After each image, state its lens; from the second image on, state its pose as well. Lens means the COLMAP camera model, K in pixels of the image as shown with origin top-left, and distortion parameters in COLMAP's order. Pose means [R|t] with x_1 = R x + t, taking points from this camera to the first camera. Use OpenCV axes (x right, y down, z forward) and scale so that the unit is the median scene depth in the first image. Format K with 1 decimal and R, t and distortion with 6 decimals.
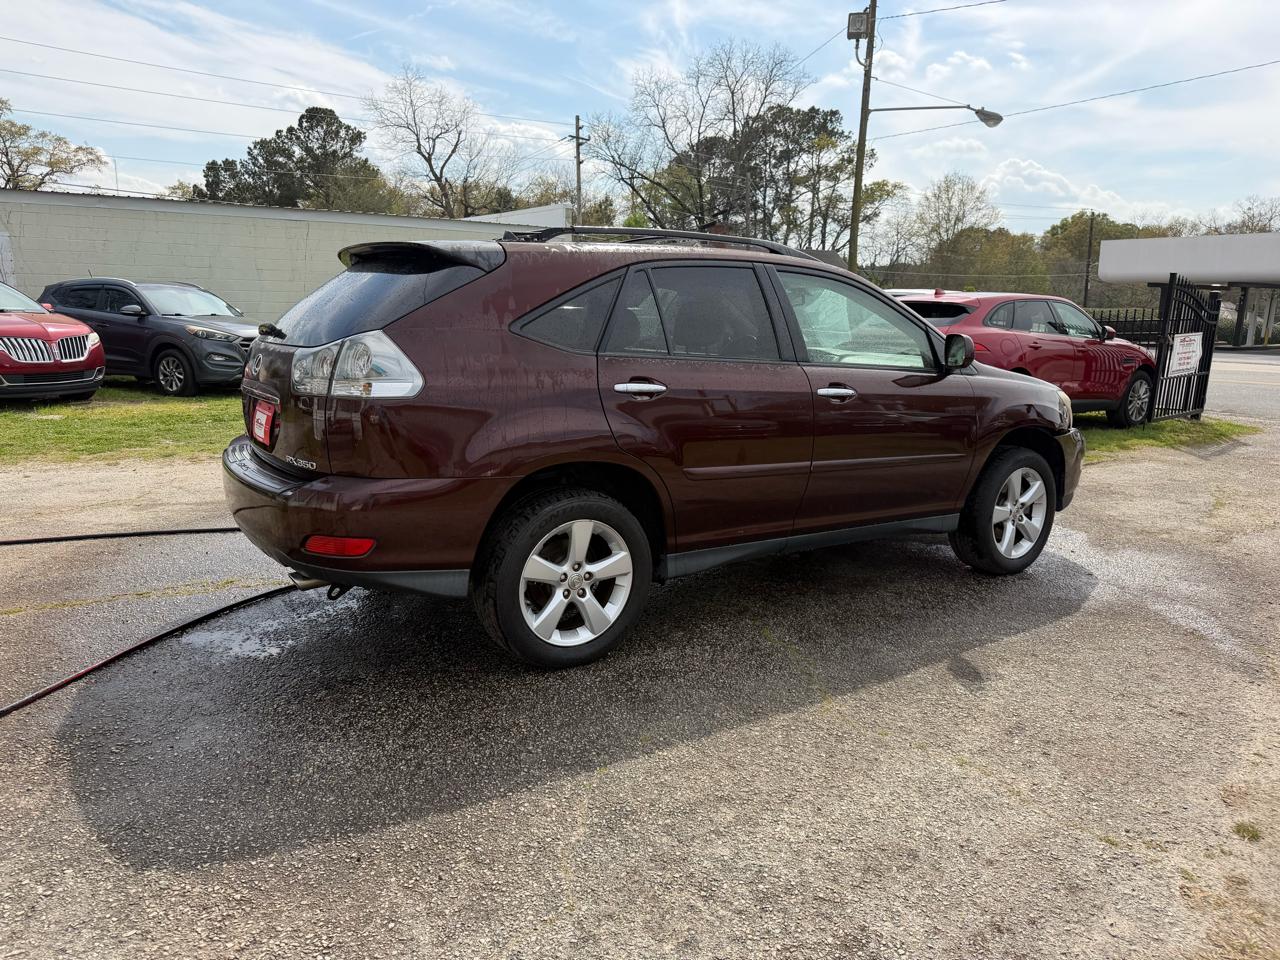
lens RADIAL K [[907.1, 0, 627.7], [0, 907.1, 468.3], [0, 0, 1]] dist [0.027300, -0.038620]
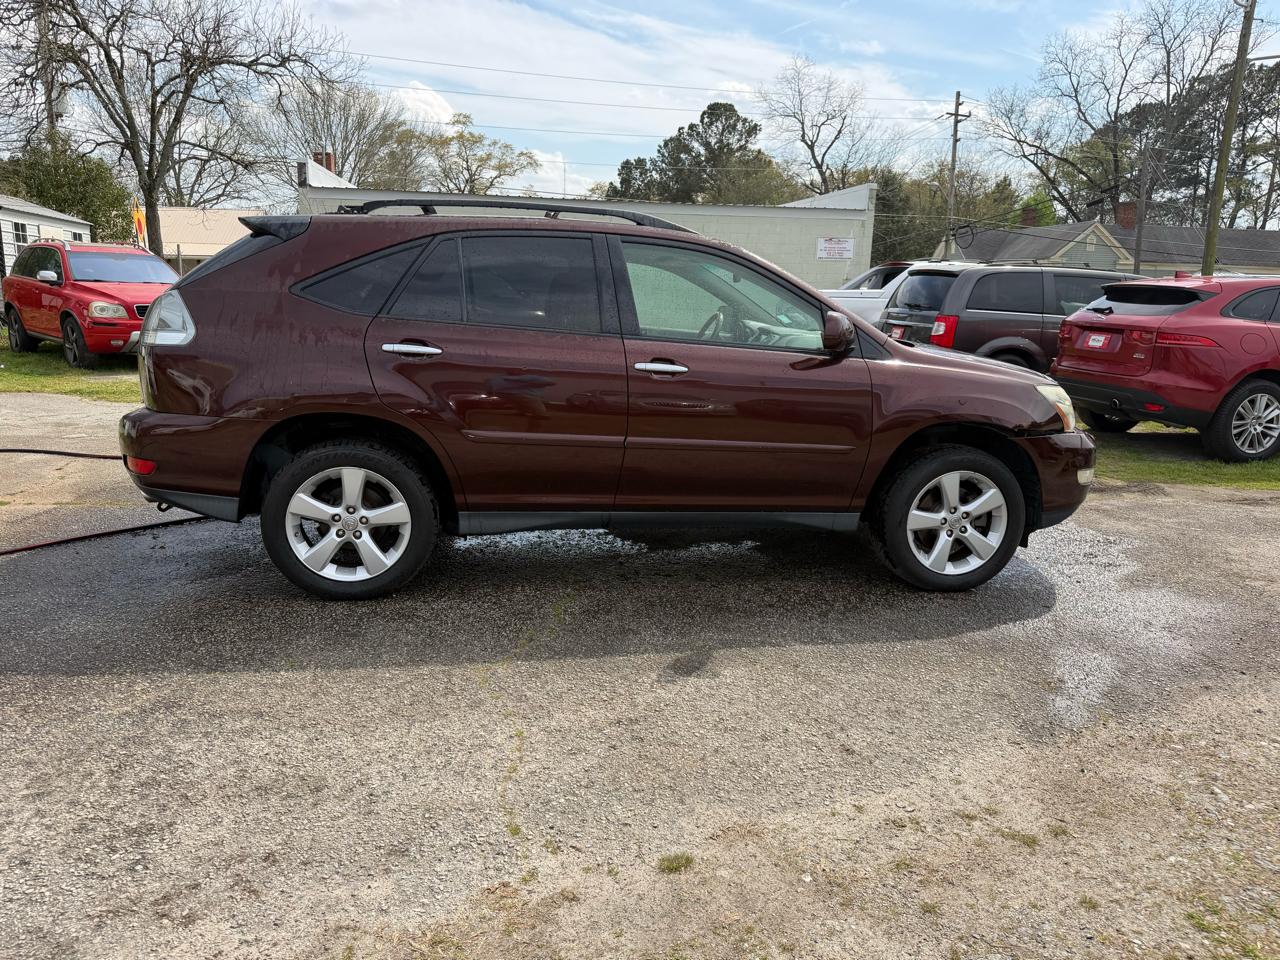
lens RADIAL K [[907.1, 0, 633.6], [0, 907.1, 469.1], [0, 0, 1]] dist [0.027300, -0.038620]
pose [[0.911605, 0.089759, -0.401147, 0.248122], [-0.084750, 0.995943, 0.030253, -0.000937], [0.402235, 0.006419, 0.915514, 0.044689]]
